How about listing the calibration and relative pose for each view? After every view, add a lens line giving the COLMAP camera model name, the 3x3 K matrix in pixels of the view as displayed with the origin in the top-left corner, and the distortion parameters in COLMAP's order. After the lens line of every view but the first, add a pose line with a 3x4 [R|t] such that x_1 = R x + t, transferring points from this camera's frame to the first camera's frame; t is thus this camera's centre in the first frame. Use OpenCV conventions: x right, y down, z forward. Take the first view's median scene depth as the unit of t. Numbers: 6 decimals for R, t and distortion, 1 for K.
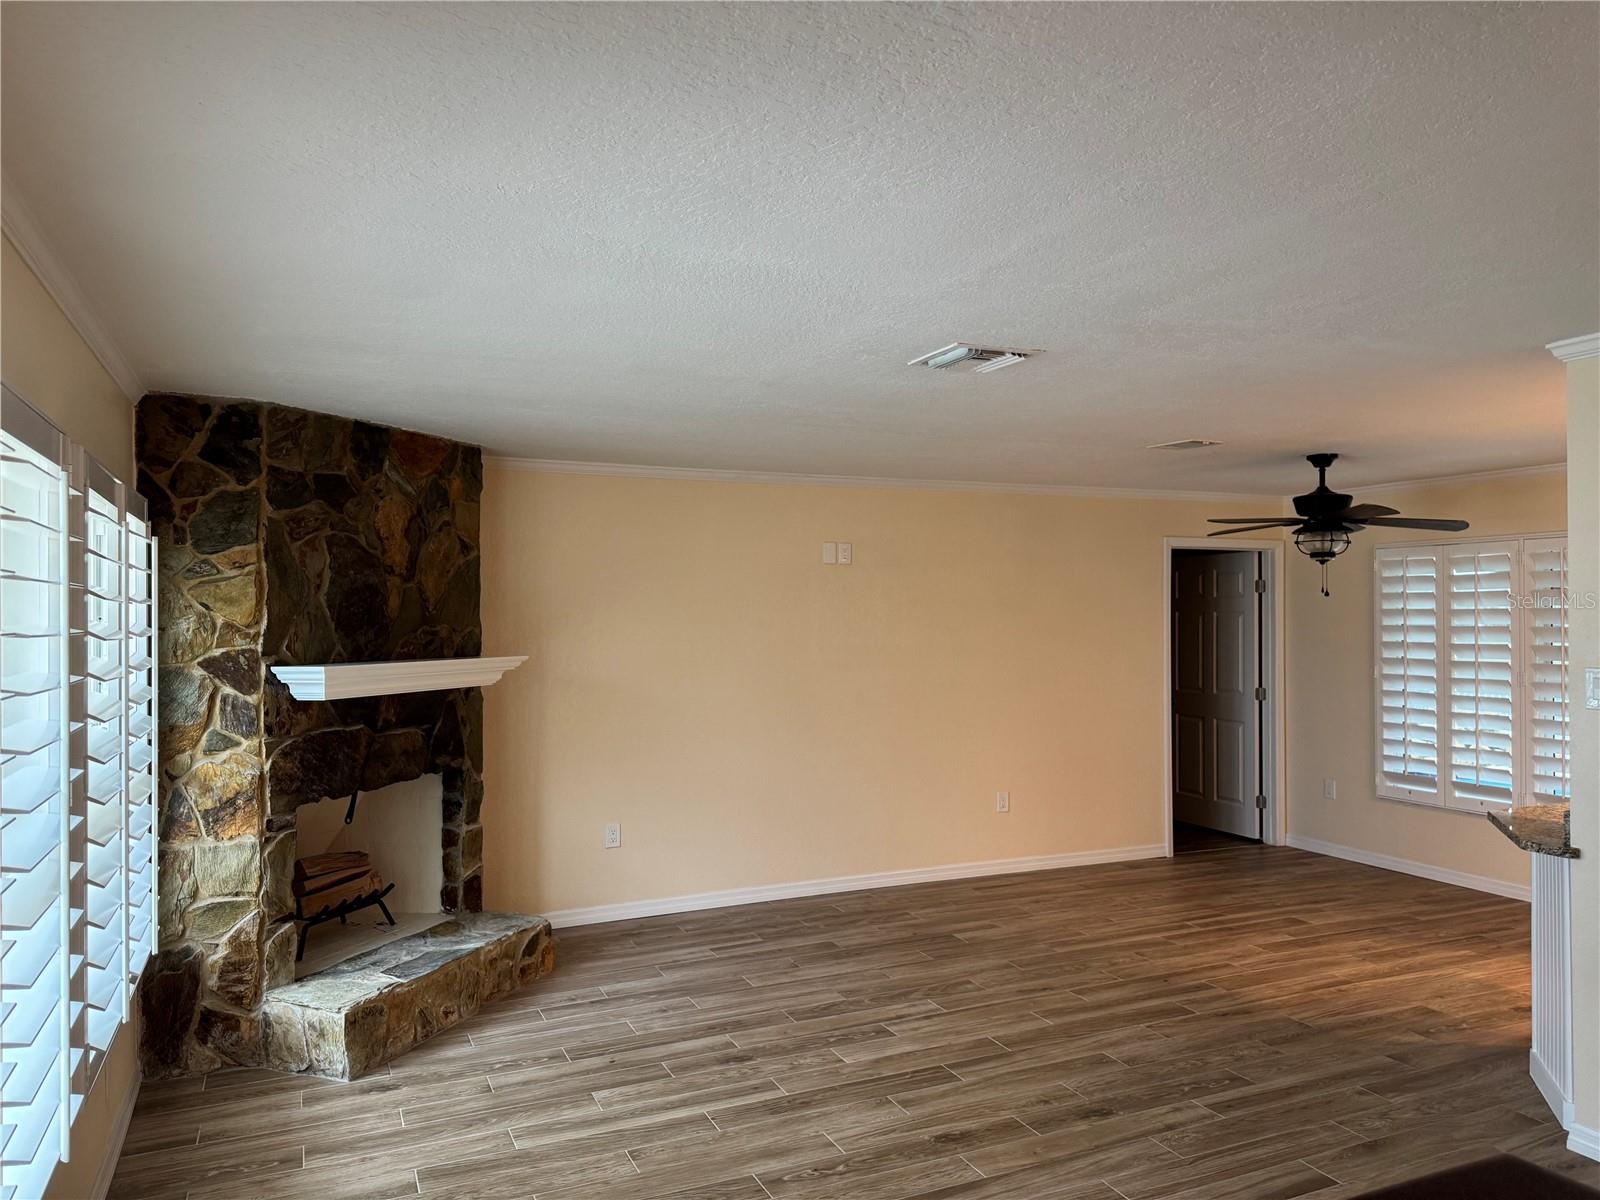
lens RADIAL K [[1124.1, 0, 795.6], [0, 1124.1, 614.7], [0, 0, 1]] dist [0.064040, -0.099306]
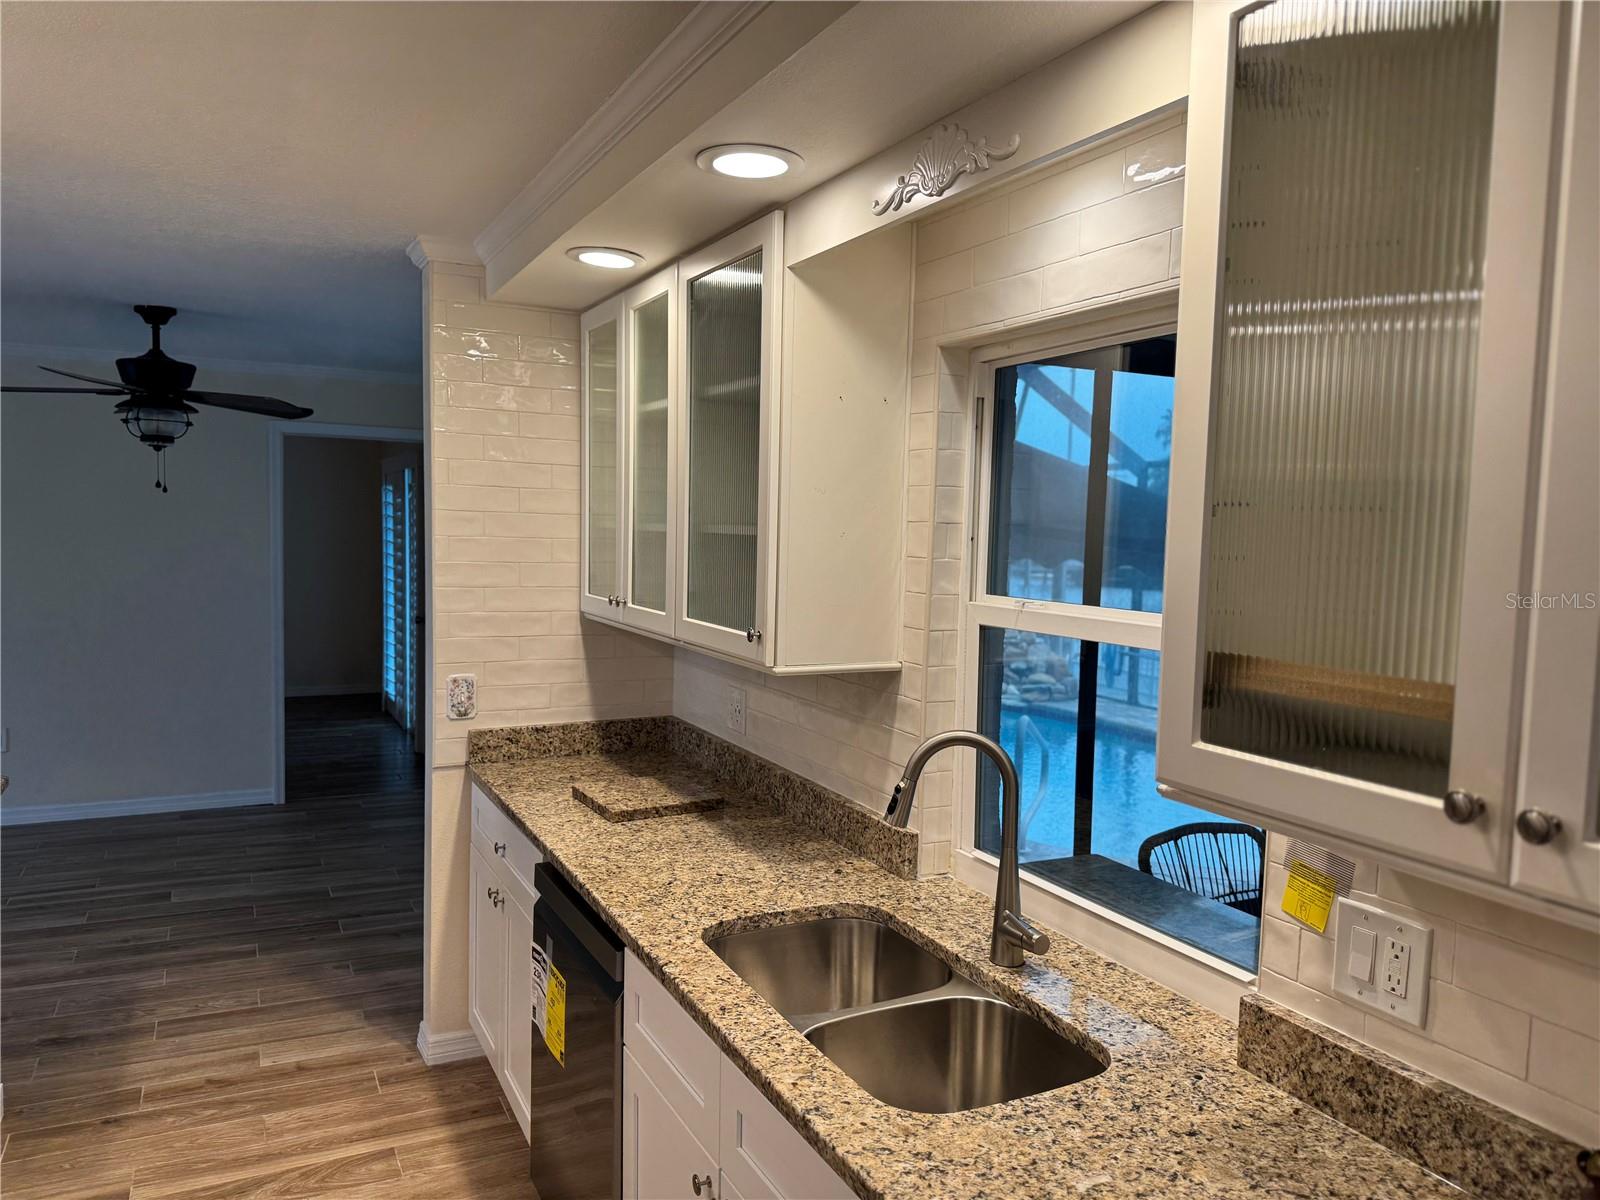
lens RADIAL K [[1173.8, 0, 794.6], [0, 1173.8, 599.2], [0, 0, 1]] dist [0.054922, -0.037743]
pose [[0.998876, 0.027777, 0.038407, 0.874273], [-0.030595, 0.996725, 0.074852, -0.017918], [-0.036202, -0.075943, 0.996455, 0.162908]]
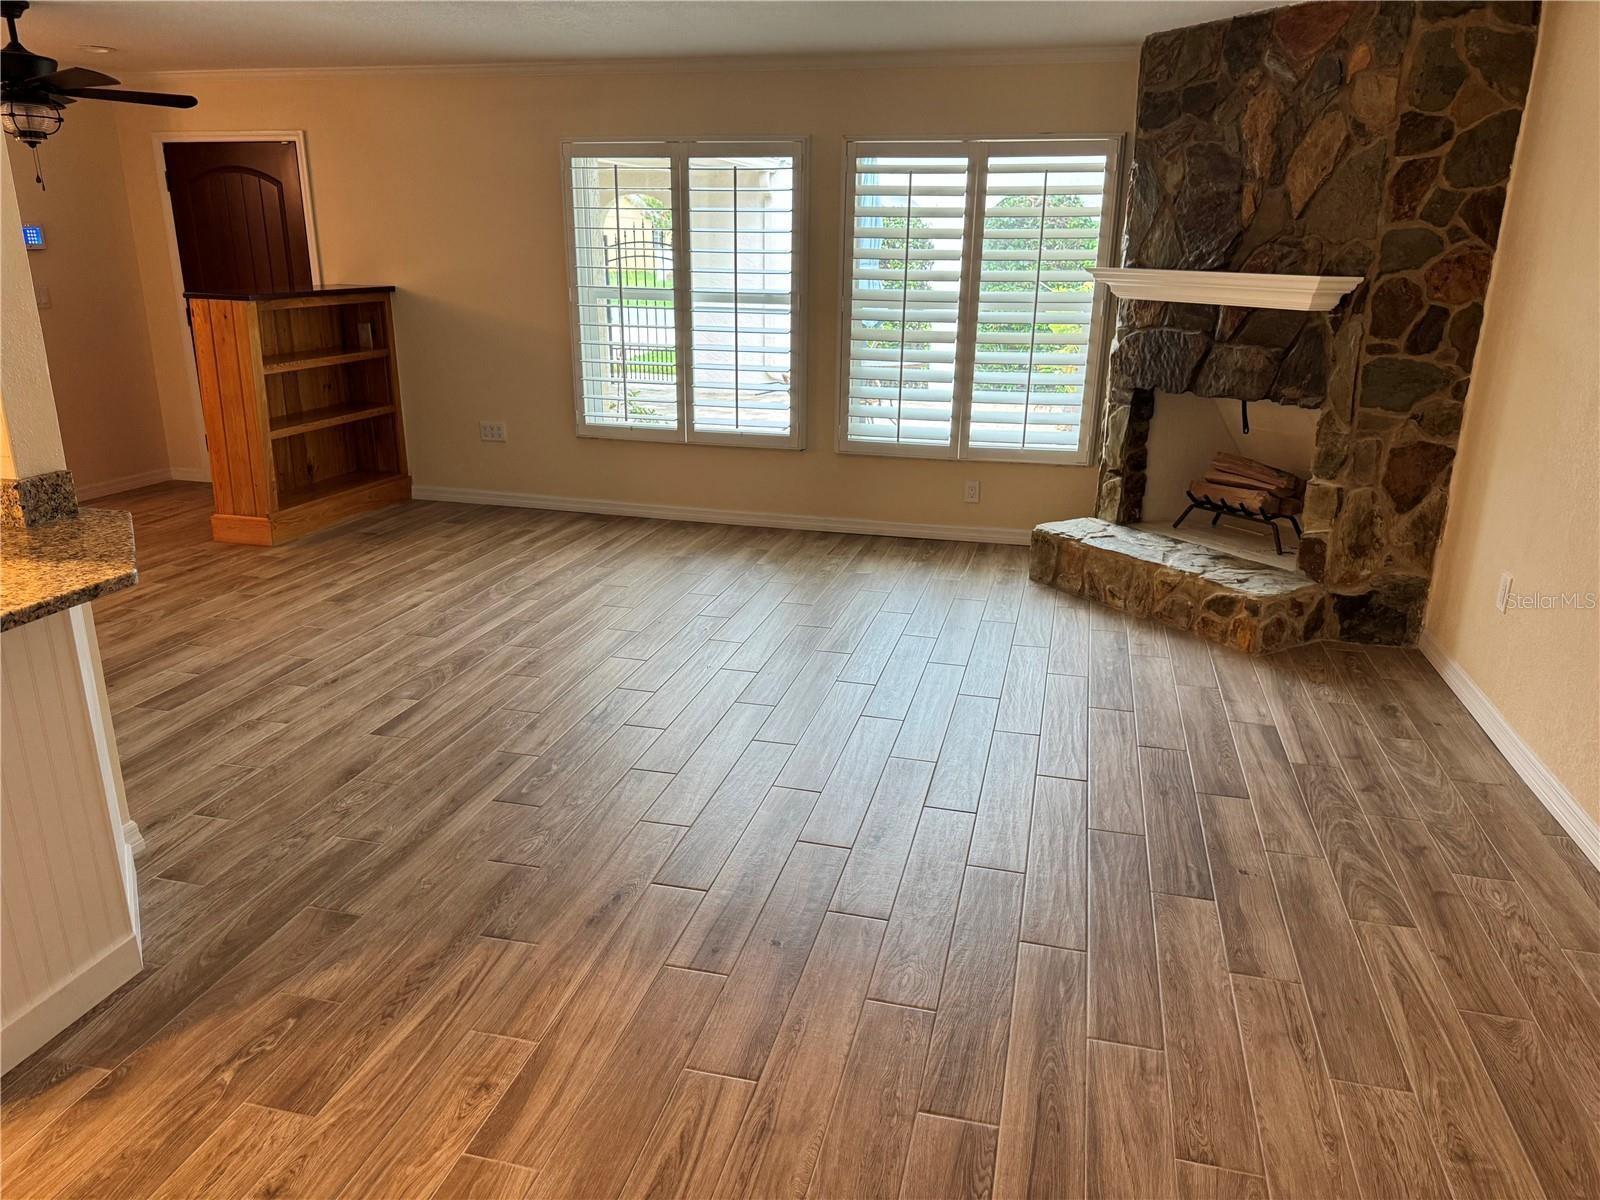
lens RADIAL K [[1124.1, 0, 795.6], [0, 1124.1, 614.7], [0, 0, 1]] dist [0.064040, -0.099306]
pose [[-0.616566, 0.245124, -0.748172, 0.579186], [-0.007980, 0.948302, 0.317270, 0.010374], [0.787263, 0.201588, -0.582734, 1.101882]]
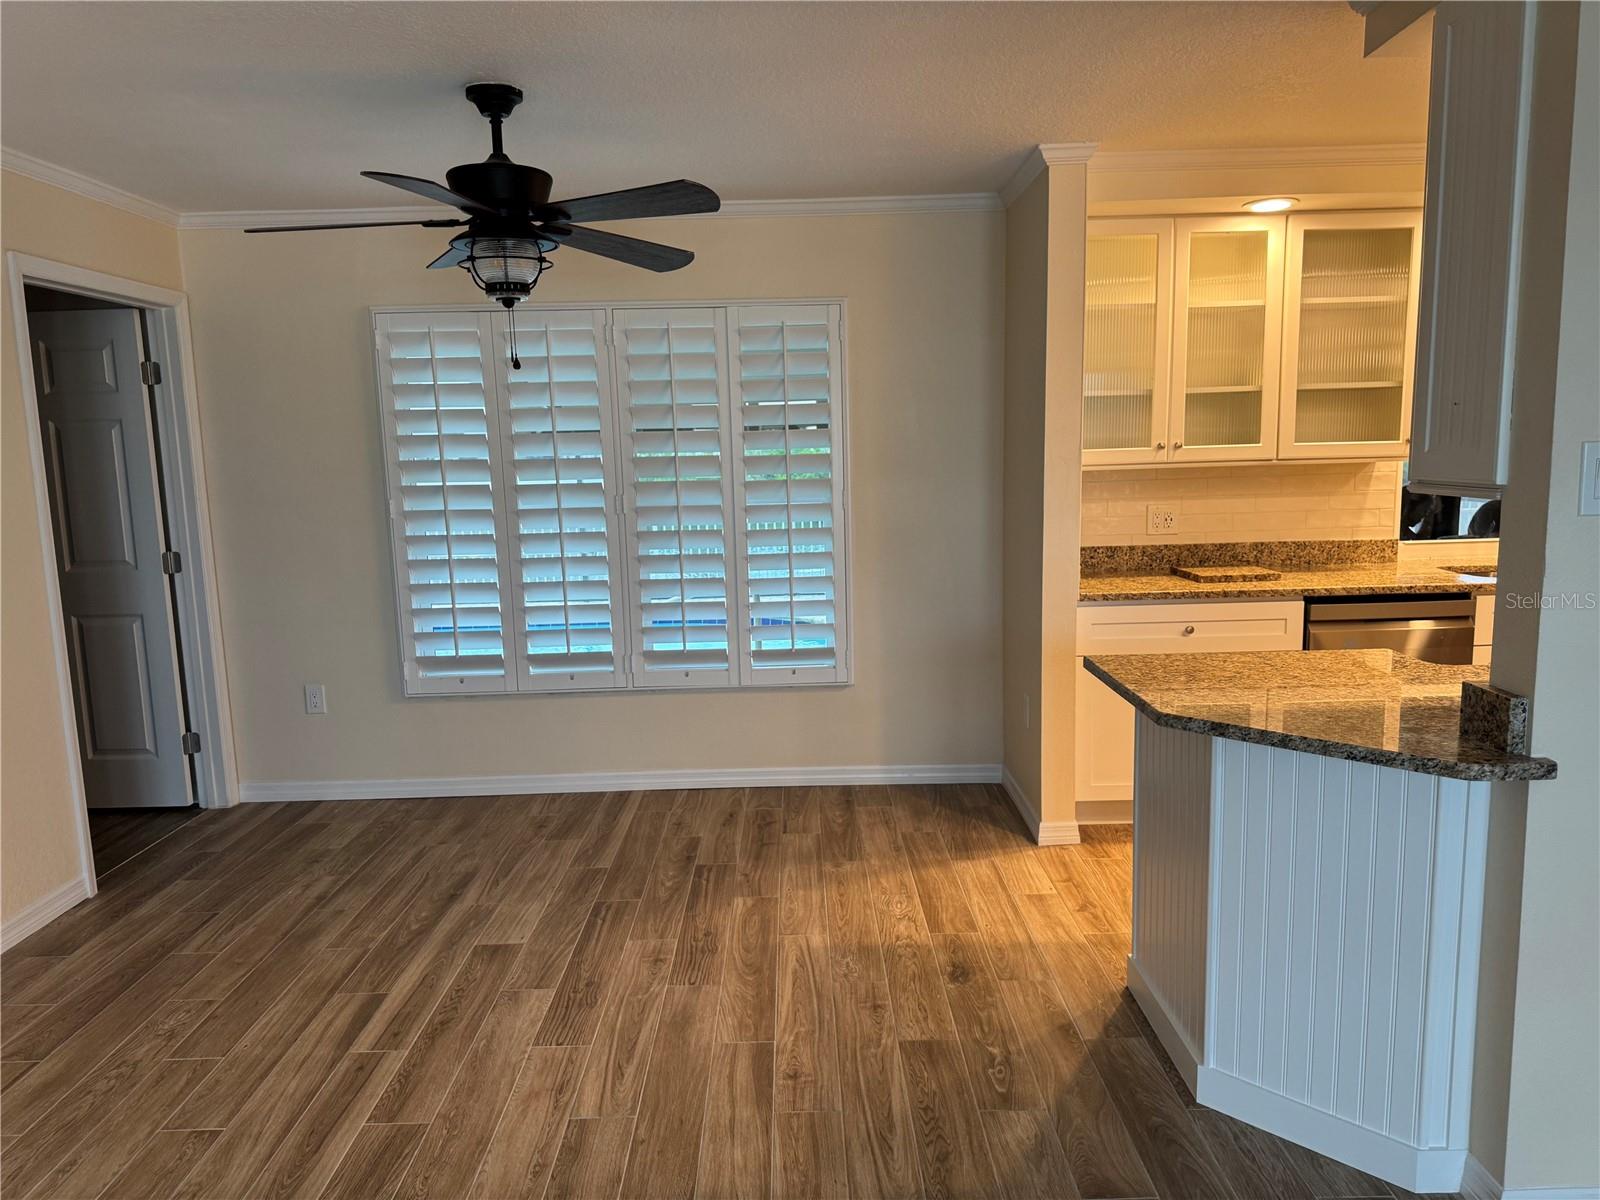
lens RADIAL K [[1124.1, 0, 795.6], [0, 1124.1, 614.7], [0, 0, 1]] dist [0.064040, -0.099306]
pose [[0.398420, -0.151318, 0.904635, 0.011728], [0.023617, 0.987663, 0.154804, 0.019188], [-0.916899, -0.040312, 0.397079, 0.658124]]
